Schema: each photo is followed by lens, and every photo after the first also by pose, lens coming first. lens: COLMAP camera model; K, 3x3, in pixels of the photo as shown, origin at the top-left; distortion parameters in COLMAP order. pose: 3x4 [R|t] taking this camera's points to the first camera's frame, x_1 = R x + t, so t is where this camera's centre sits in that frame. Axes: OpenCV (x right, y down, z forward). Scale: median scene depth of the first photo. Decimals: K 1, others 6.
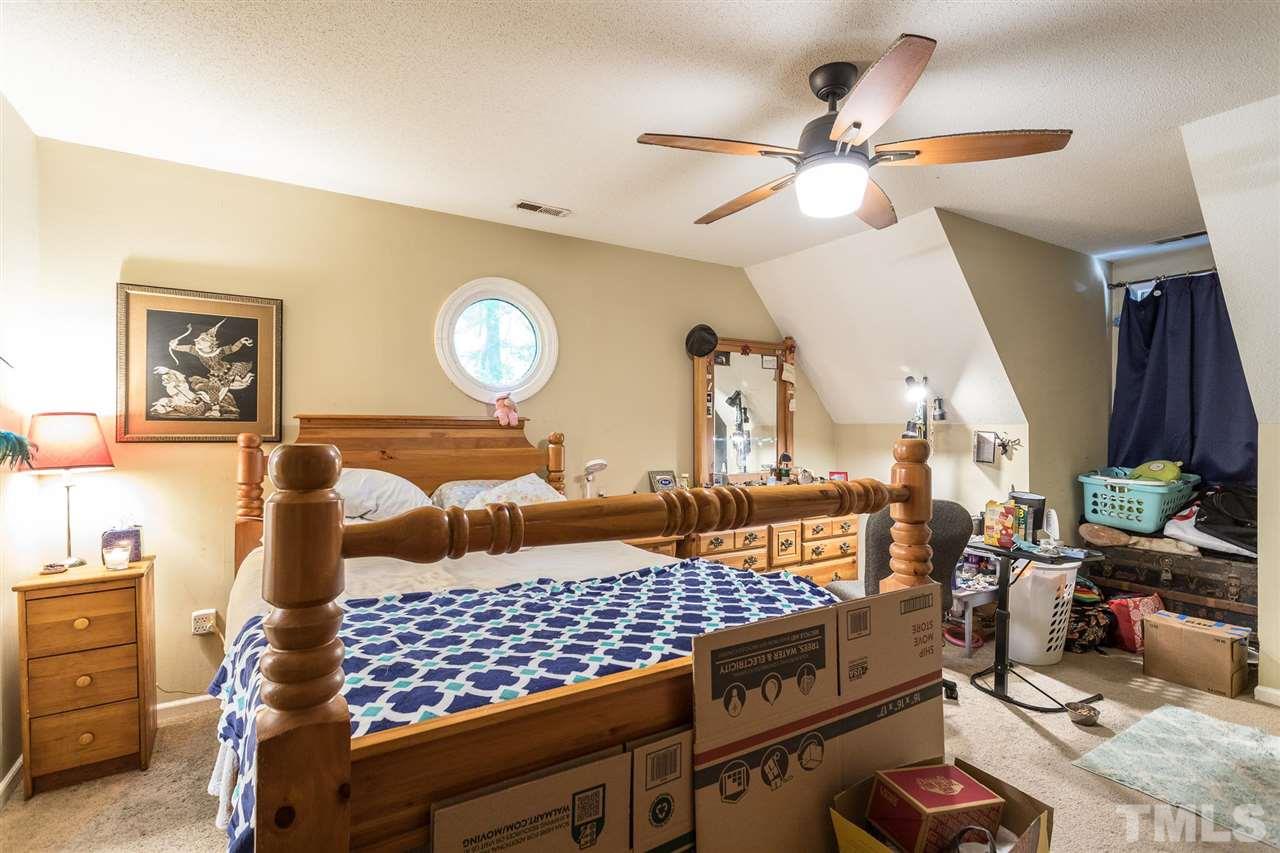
lens RADIAL K [[603.5, 0, 640.7], [0, 603.5, 425.9], [0, 0, 1]] dist [0.000186, 0.000504]
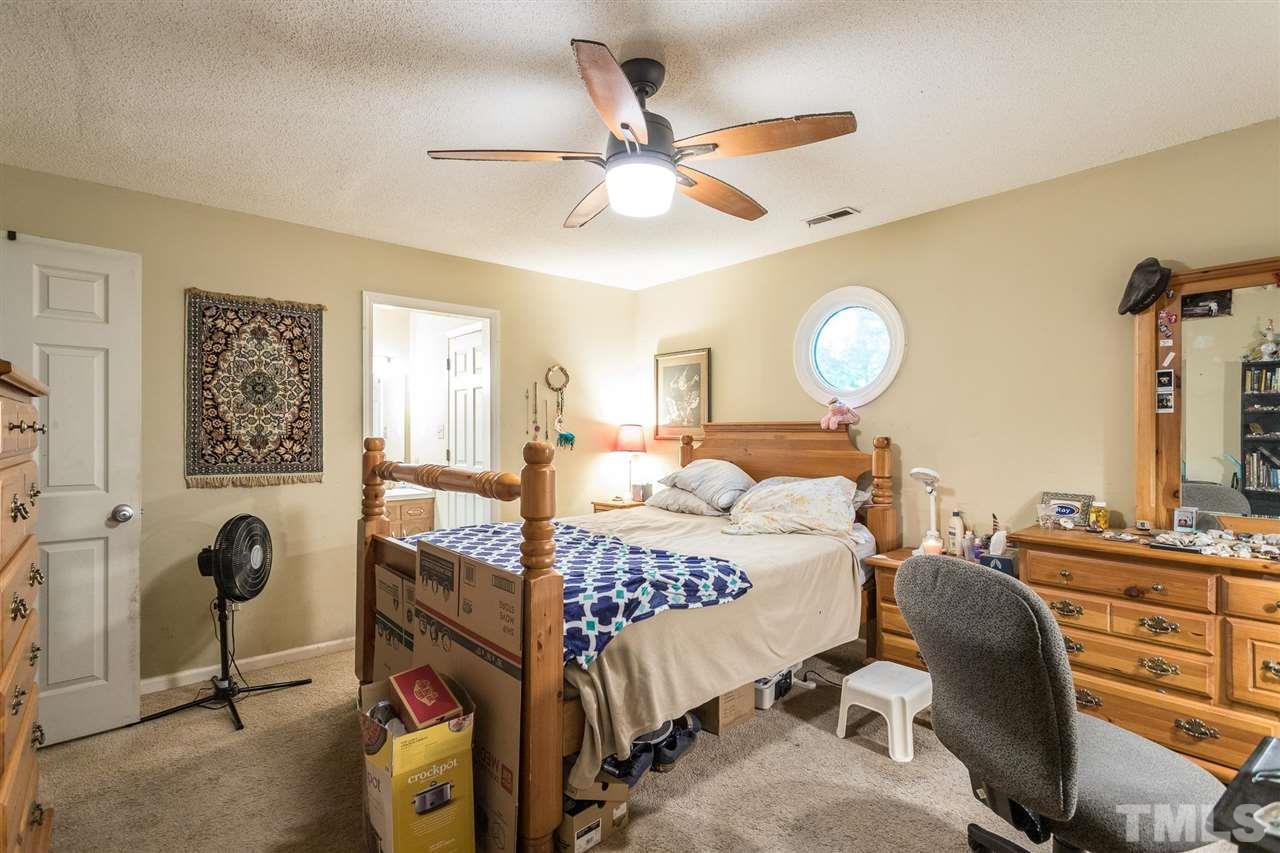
lens RADIAL K [[603.5, 0, 638.6], [0, 603.5, 431.4], [0, 0, 1]] dist [0.000186, 0.000504]
pose [[0.155338, -0.000835, -0.987861, 0.789935], [0.006341, 0.999980, 0.000152, 0.000956], [0.987841, -0.006288, 0.155340, 0.518540]]
